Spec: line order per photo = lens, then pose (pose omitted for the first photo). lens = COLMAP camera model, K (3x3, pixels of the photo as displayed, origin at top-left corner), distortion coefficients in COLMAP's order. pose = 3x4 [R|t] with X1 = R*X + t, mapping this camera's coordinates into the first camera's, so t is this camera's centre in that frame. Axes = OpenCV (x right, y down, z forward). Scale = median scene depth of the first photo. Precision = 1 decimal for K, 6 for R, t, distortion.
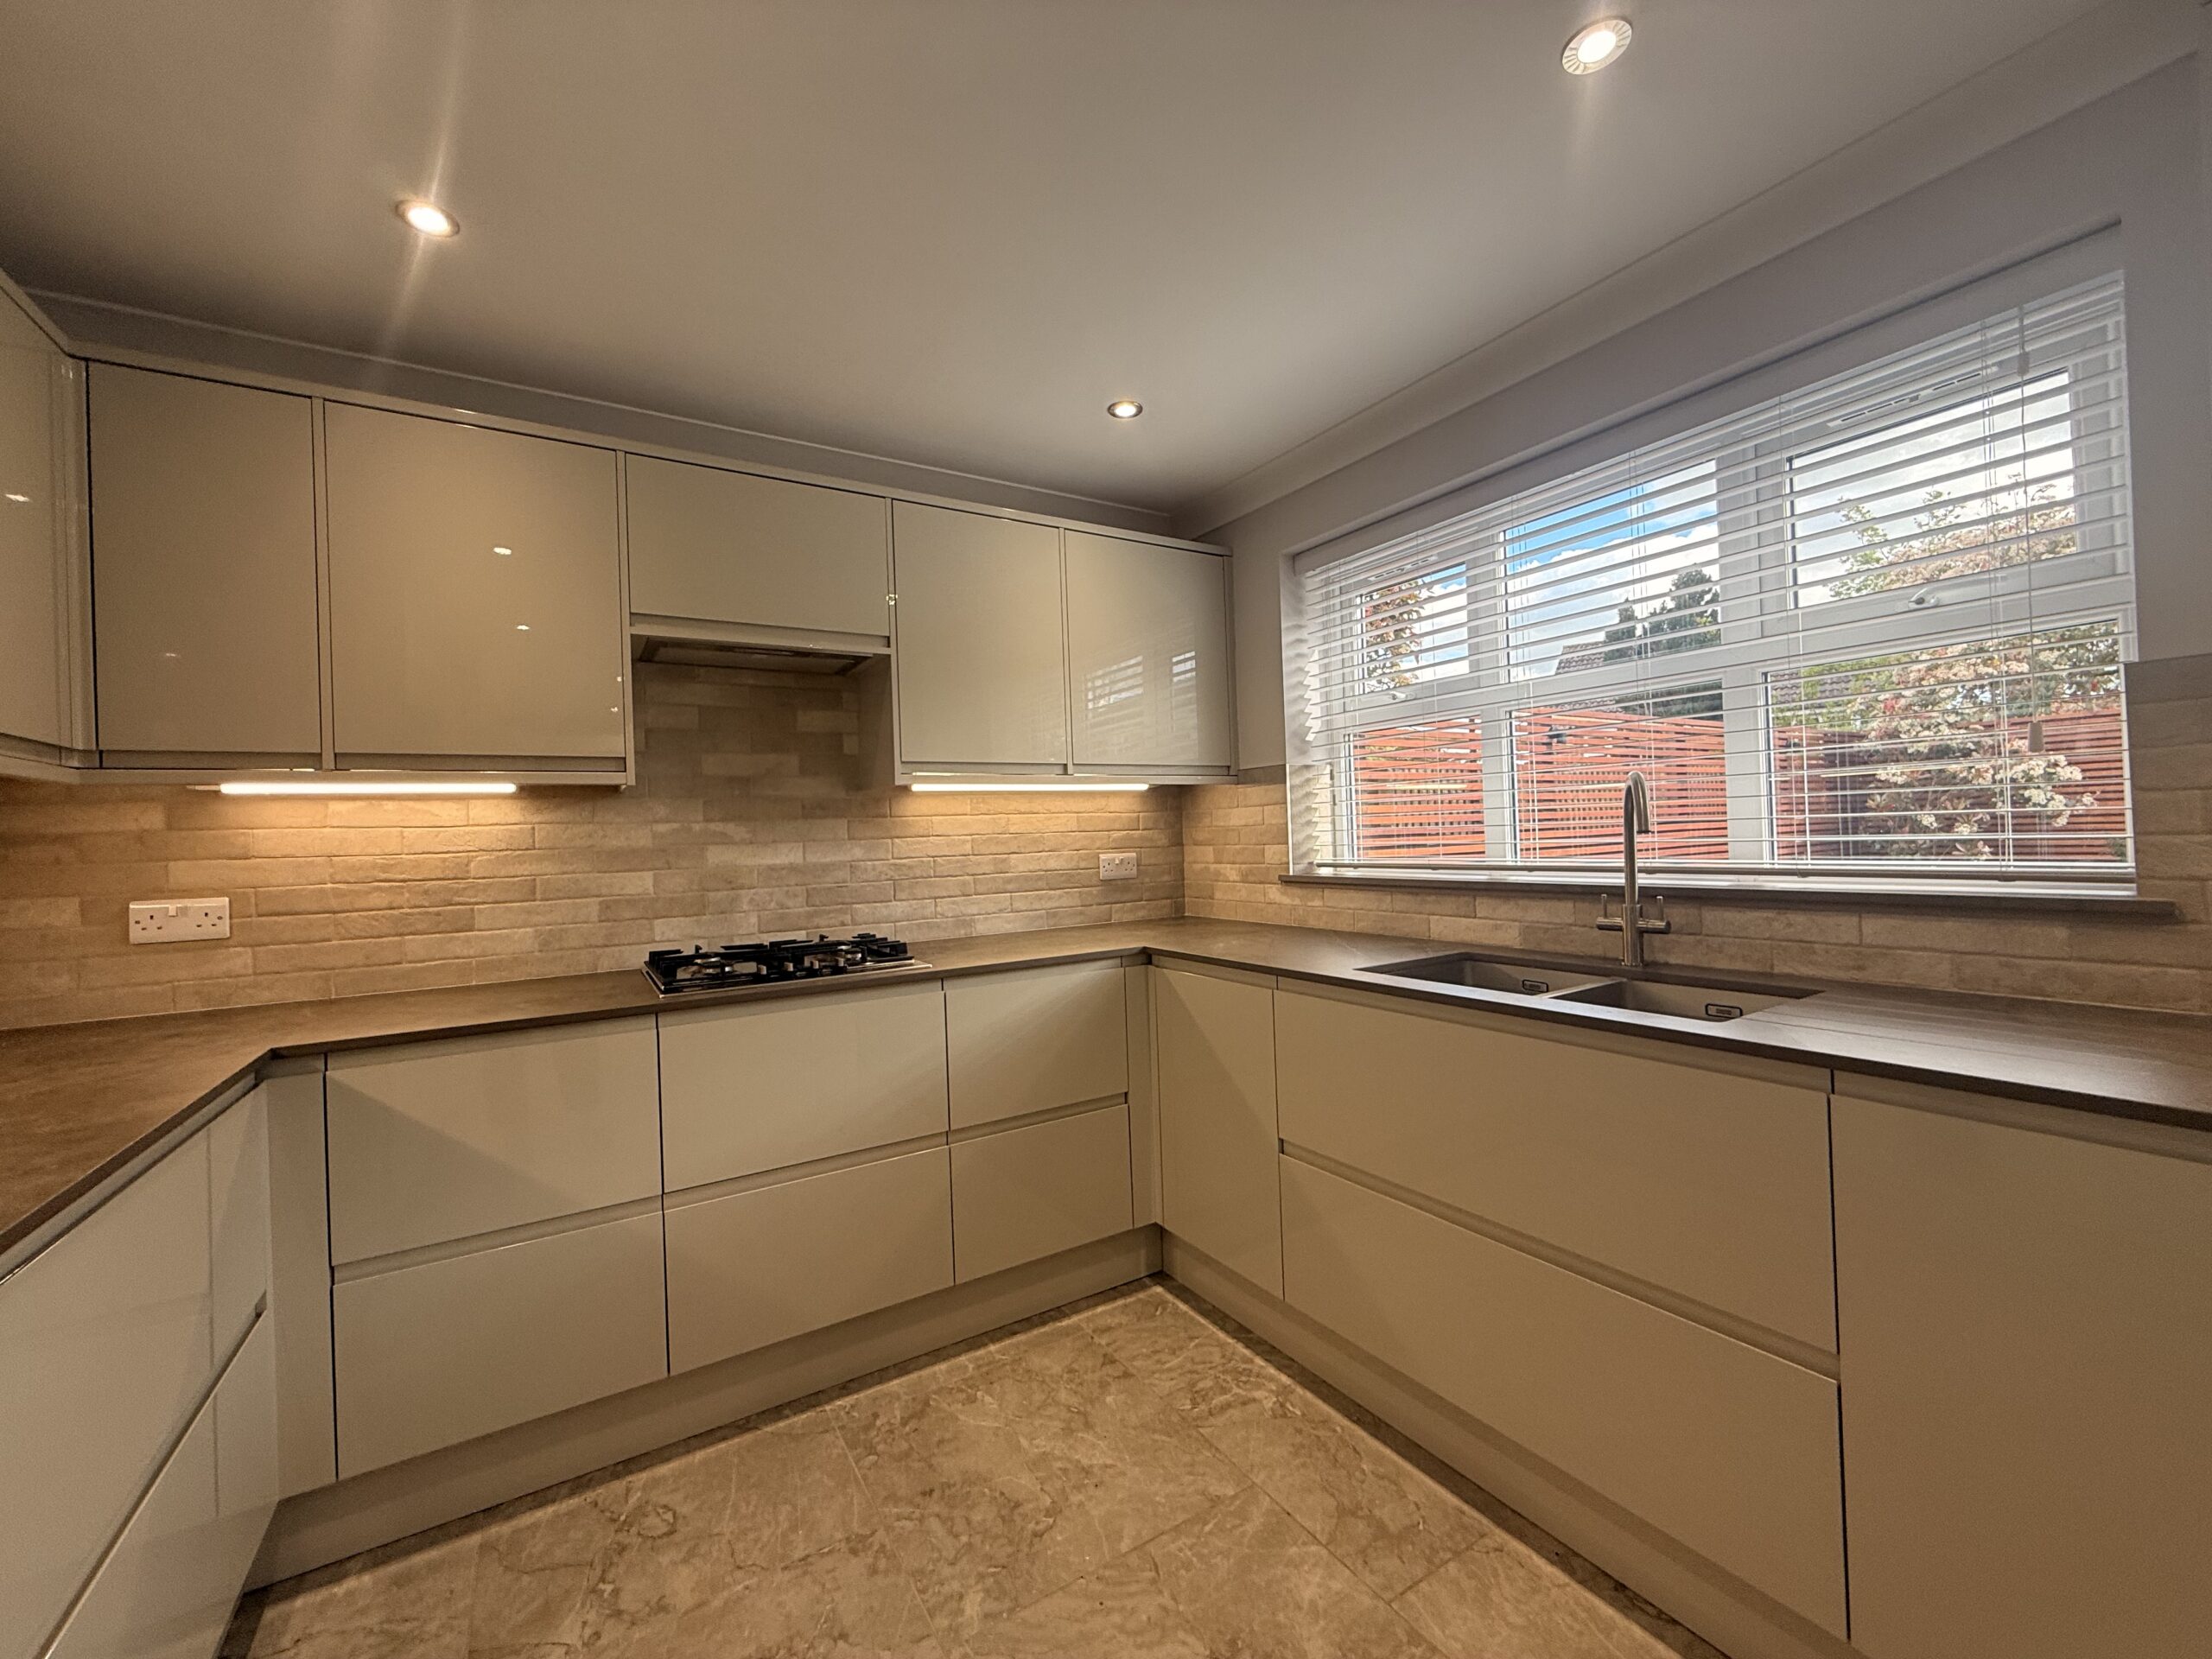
lens RADIAL K [[884.8, 0, 1104.4], [0, 884.8, 831.0], [0, 0, 1]] dist [-0.001180, 0.000018]
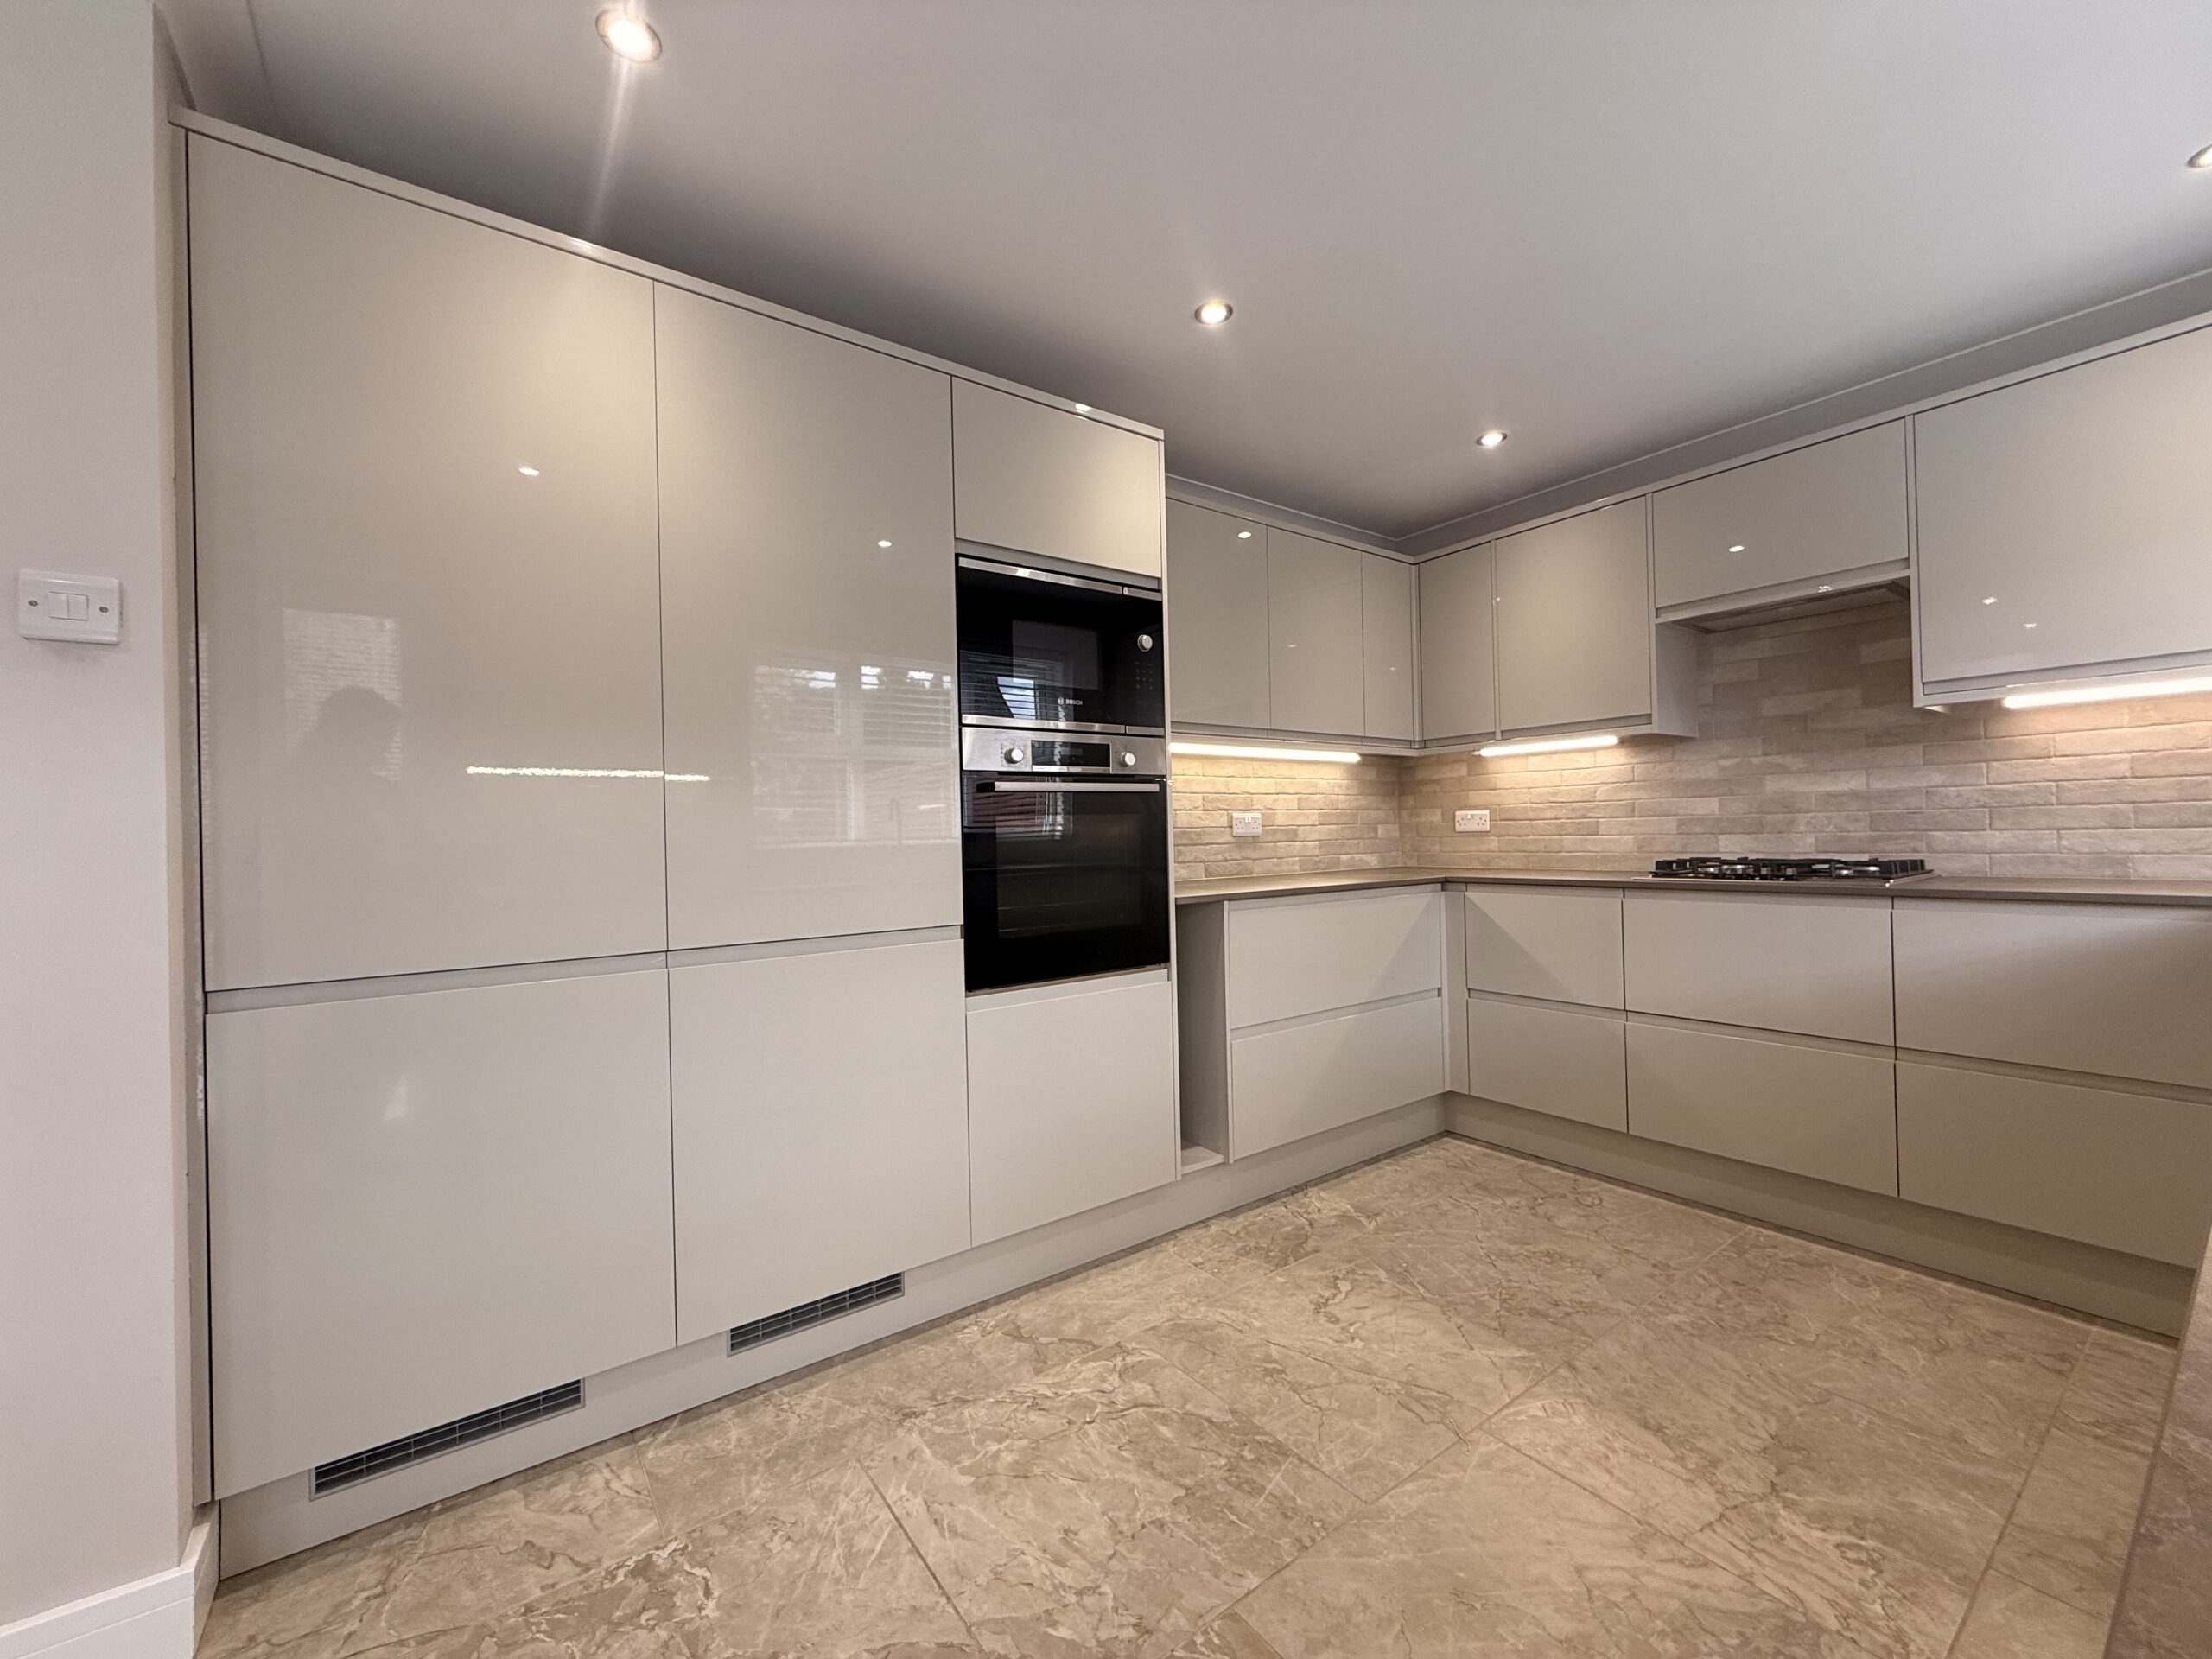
lens RADIAL K [[884.8, 0, 1105.5], [0, 884.8, 829.2], [0, 0, 1]] dist [-0.001180, 0.000018]
pose [[0.078230, 0.025676, -0.996605, 0.749703], [0.024579, 0.999315, 0.027675, 0.037711], [0.996632, -0.026661, 0.077545, 0.020606]]
